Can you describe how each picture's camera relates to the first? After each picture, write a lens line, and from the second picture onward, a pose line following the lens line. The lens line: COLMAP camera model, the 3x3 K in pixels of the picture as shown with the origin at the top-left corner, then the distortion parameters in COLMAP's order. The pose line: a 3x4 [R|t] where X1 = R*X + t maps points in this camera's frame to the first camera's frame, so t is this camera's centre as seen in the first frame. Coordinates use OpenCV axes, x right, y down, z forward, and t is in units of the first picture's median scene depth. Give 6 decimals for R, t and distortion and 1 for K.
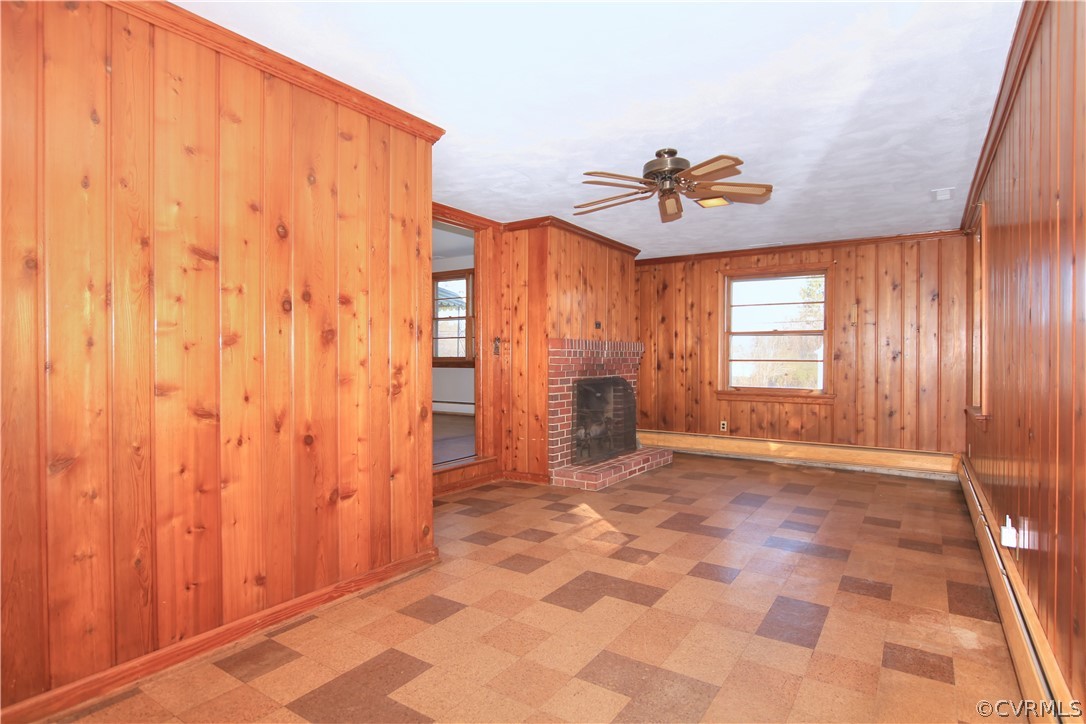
lens RADIAL K [[582.9, 0, 545.2], [0, 582.9, 364.6], [0, 0, 1]] dist [-0.018576, 0.000589]
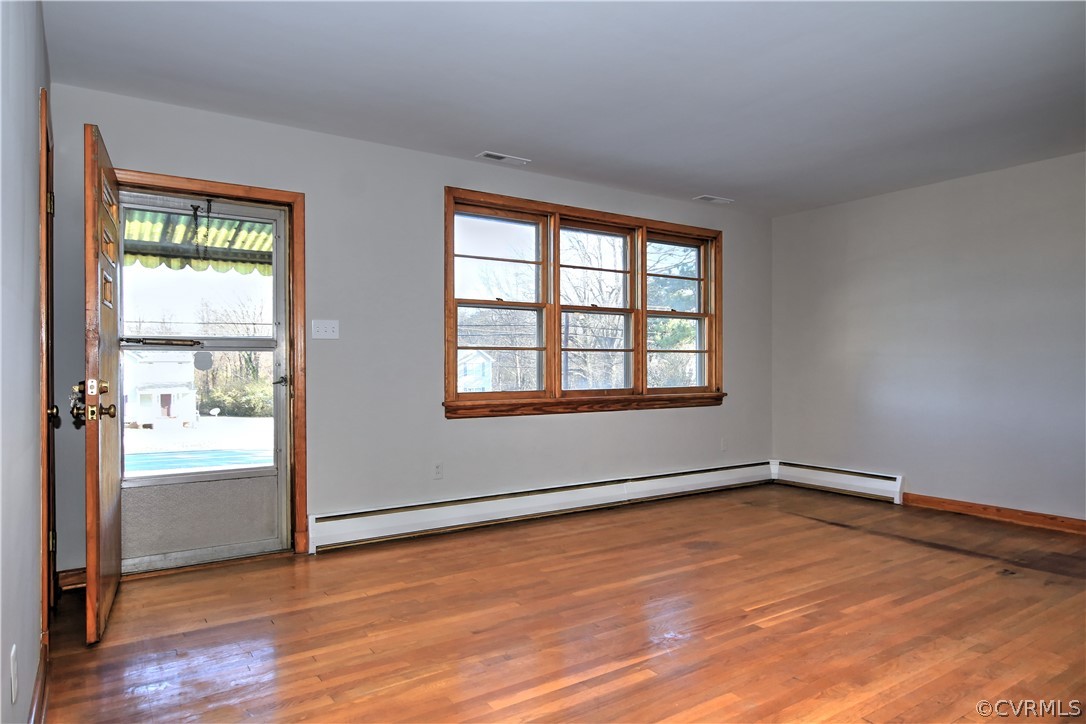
lens RADIAL K [[654.9, 0, 543.5], [0, 654.9, 366.4], [0, 0, 1]] dist [-0.025574, 0.016699]
pose [[0.375912, -0.007026, 0.926629, -0.946895], [0.013730, 0.999904, 0.002012, -0.047149], [-0.926554, 0.011966, 0.375973, 1.153105]]
